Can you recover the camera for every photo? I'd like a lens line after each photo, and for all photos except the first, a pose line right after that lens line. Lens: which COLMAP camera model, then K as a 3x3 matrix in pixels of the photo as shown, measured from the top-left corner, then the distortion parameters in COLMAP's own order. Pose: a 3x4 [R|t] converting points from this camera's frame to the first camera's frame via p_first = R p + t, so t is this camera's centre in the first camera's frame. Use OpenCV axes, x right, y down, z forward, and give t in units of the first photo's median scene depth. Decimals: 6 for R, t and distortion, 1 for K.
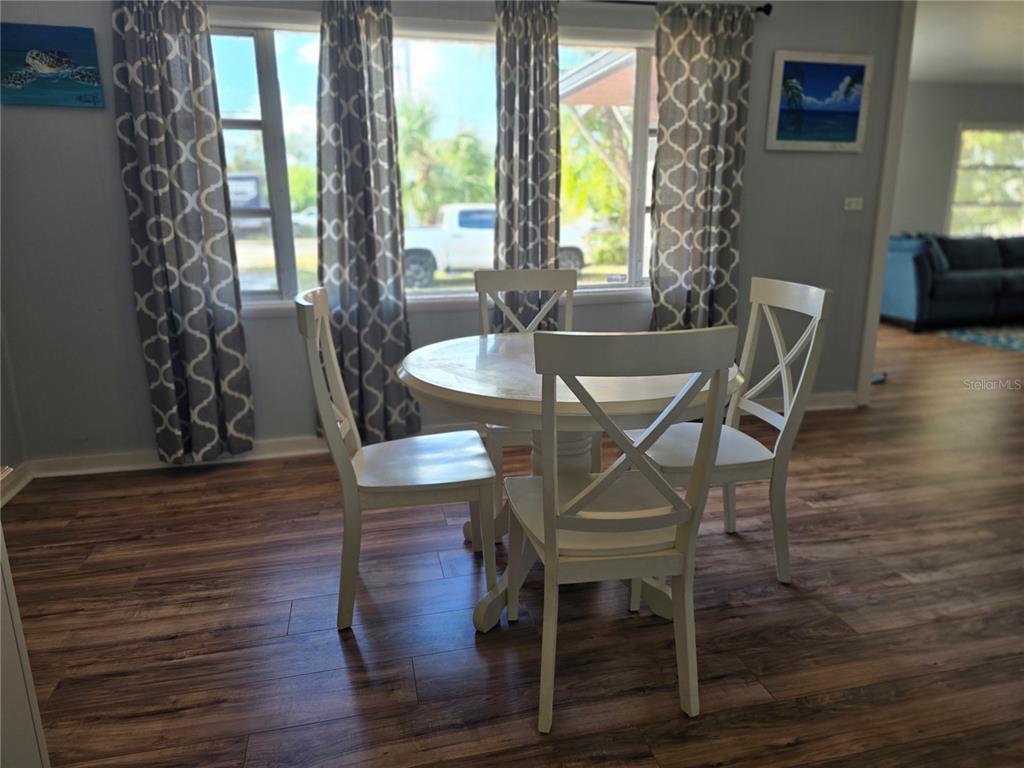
lens RADIAL K [[685.4, 0, 512.2], [0, 685.4, 384.8], [0, 0, 1]] dist [0.062913, -0.054954]
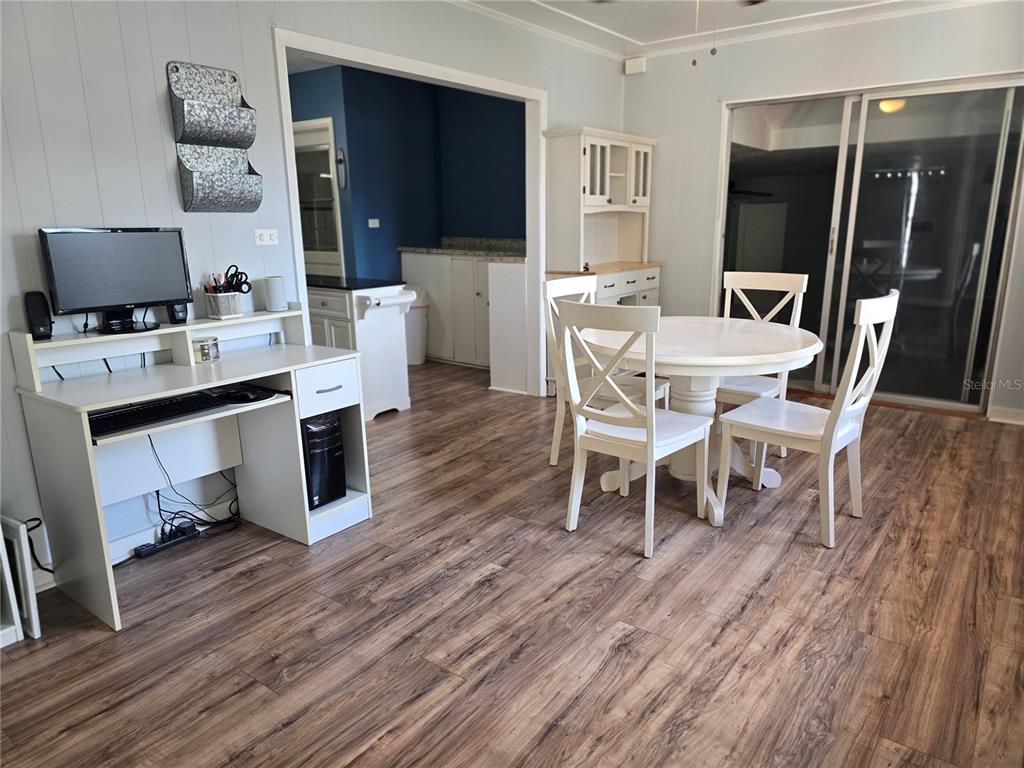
lens RADIAL K [[685.4, 0, 510.8], [0, 685.4, 382.8], [0, 0, 1]] dist [0.062913, -0.054954]
pose [[-0.775530, 0.161520, -0.610299, 1.039864], [-0.144932, 0.895346, 0.421131, -0.403921], [0.614449, 0.415051, -0.670958, 1.443773]]
